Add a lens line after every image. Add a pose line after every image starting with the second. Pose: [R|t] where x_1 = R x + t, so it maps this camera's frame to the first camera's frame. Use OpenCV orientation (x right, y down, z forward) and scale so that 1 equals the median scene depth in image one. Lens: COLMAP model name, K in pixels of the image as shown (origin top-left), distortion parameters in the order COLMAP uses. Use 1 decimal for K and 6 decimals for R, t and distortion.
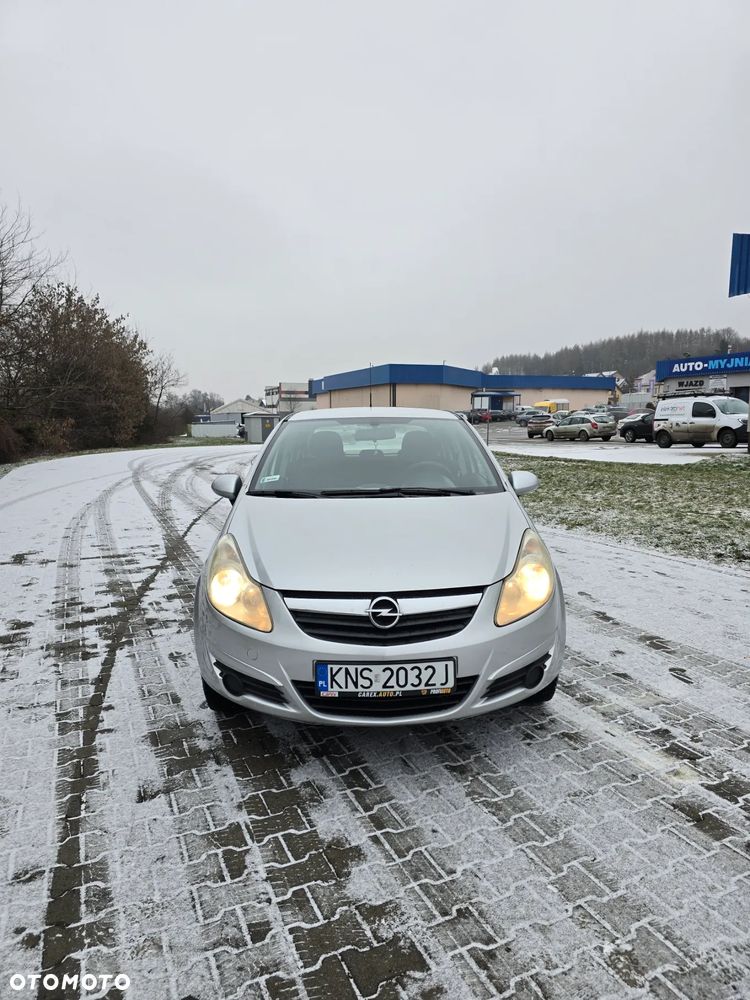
lens RADIAL K [[691.5, 0, 364.8], [0, 691.5, 504.0], [0, 0, 1]] dist [0.022544, -0.003895]
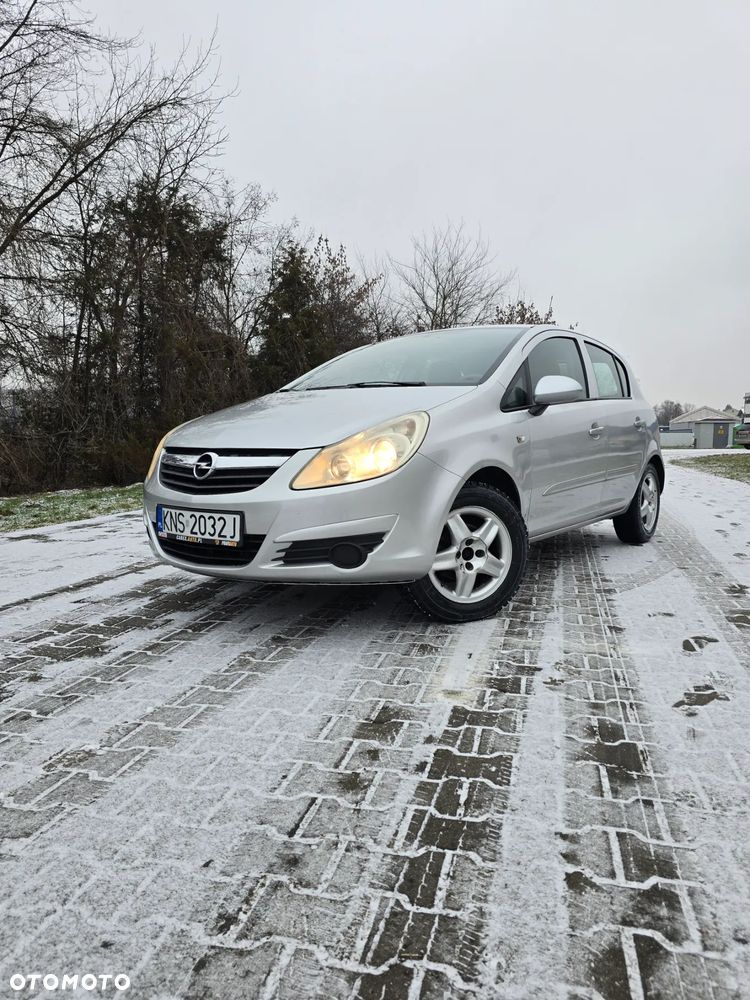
lens RADIAL K [[672.8, 0, 375.0], [0, 672.8, 500.0], [0, 0, 1]] dist [0.052027, -0.048877]
pose [[0.782435, 0.073129, -0.618423, 0.888073], [-0.090288, 0.995909, 0.003533, 0.183106], [0.616152, 0.053071, 0.785837, 0.347793]]
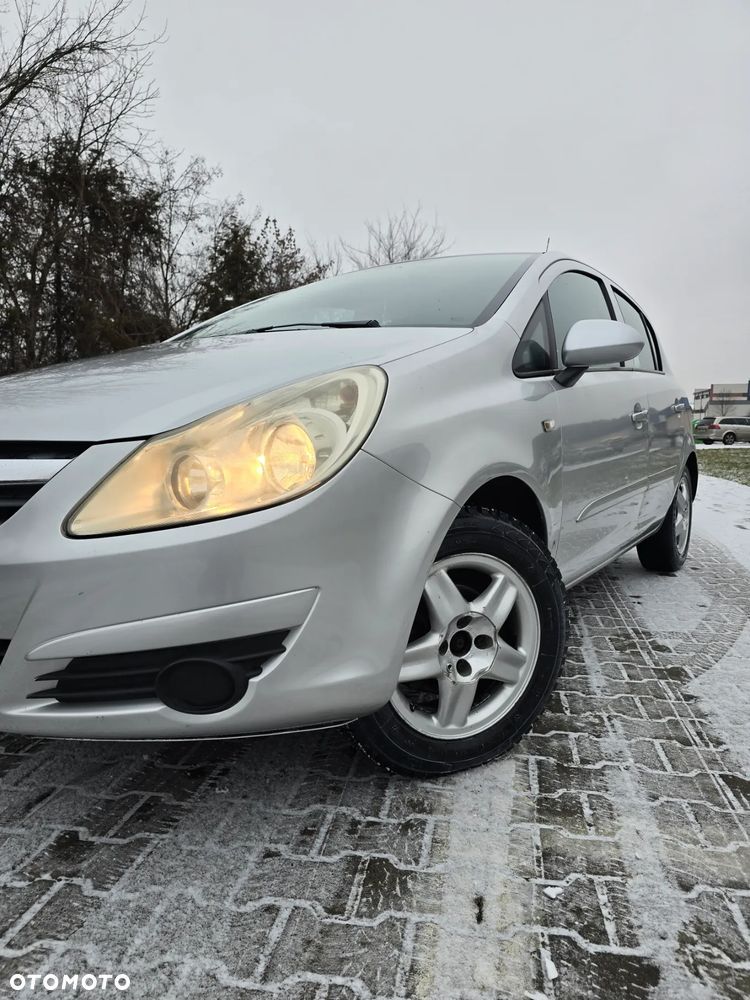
lens RADIAL K [[672.8, 0, 375.0], [0, 672.8, 500.0], [0, 0, 1]] dist [0.052027, -0.048877]
pose [[0.821275, 0.073840, -0.565734, 0.588064], [-0.086246, 0.996262, 0.004829, 0.142099], [0.563976, 0.044827, 0.824574, 0.791066]]
